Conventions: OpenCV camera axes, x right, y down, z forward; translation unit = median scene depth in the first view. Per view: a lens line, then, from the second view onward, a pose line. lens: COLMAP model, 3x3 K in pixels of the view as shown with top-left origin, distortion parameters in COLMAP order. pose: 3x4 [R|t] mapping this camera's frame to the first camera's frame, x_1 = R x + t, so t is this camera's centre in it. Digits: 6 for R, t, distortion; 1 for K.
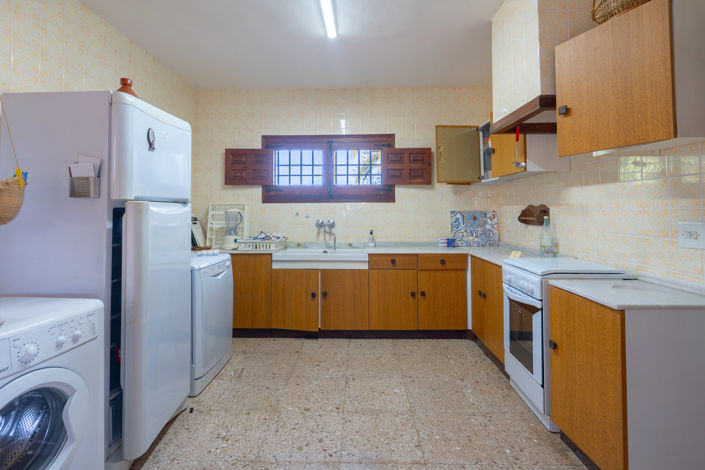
lens RADIAL K [[342.3, 0, 350.5], [0, 342.3, 204.1], [0, 0, 1]] dist [-0.000204, 0.000471]
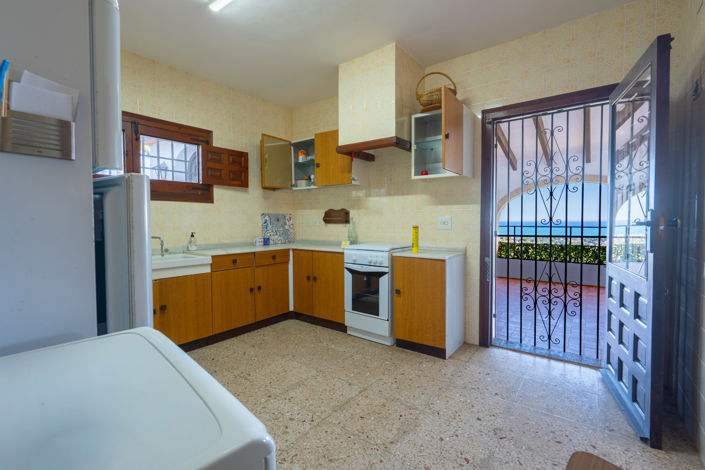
lens RADIAL K [[333.5, 0, 352.5], [0, 333.5, 235.0], [0, 0, 1]] dist [-0.001692, 0.000000]
pose [[0.563762, -0.032014, 0.825317, -0.488347], [-0.015871, 0.998644, 0.049579, 0.036391], [-0.825785, -0.041049, 0.562490, 0.166275]]
